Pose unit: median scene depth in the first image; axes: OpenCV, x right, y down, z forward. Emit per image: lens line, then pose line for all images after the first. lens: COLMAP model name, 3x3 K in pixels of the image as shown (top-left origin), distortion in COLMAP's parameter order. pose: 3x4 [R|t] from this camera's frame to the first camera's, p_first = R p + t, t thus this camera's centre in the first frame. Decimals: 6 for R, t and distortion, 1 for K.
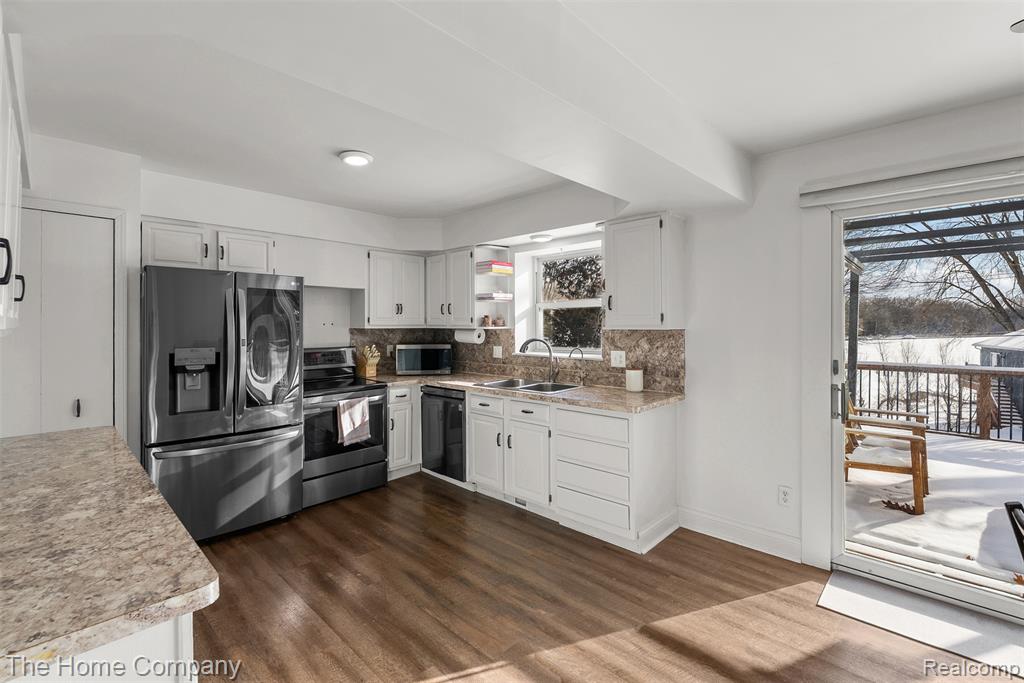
lens RADIAL K [[454.3, 0, 508.3], [0, 454.3, 328.0], [0, 0, 1]] dist [-0.004487, 0.000084]
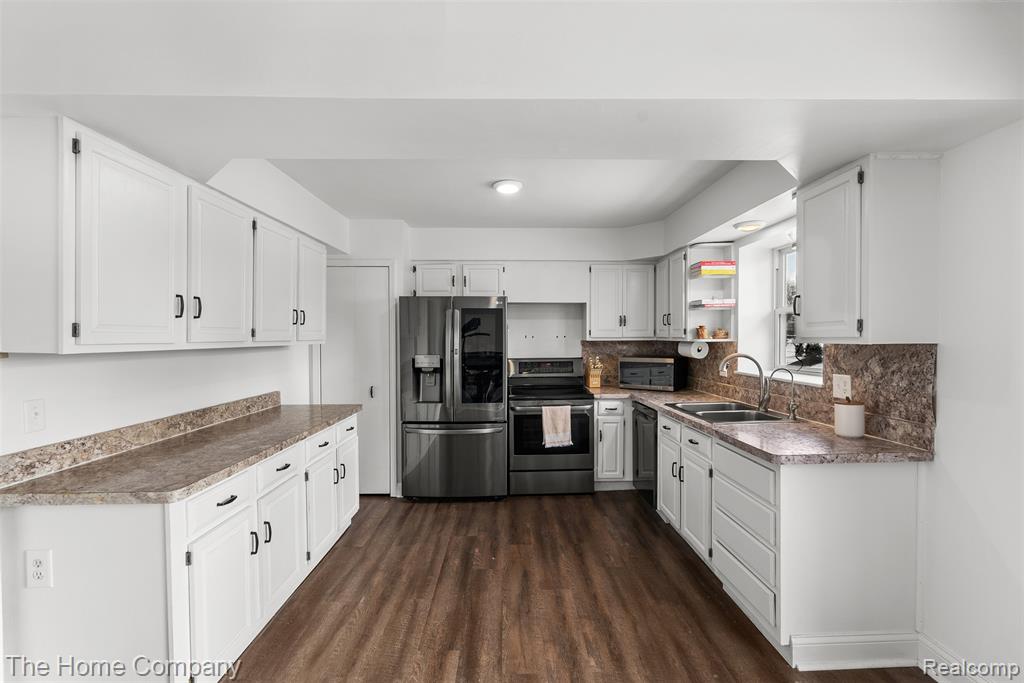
lens RADIAL K [[454.3, 0, 523.6], [0, 454.3, 351.4], [0, 0, 1]] dist [-0.004487, 0.000084]
pose [[0.720073, 0.018569, -0.693649, 0.363265], [-0.000865, 0.999665, 0.025863, -0.001782], [0.693897, -0.018024, 0.719848, 0.176264]]
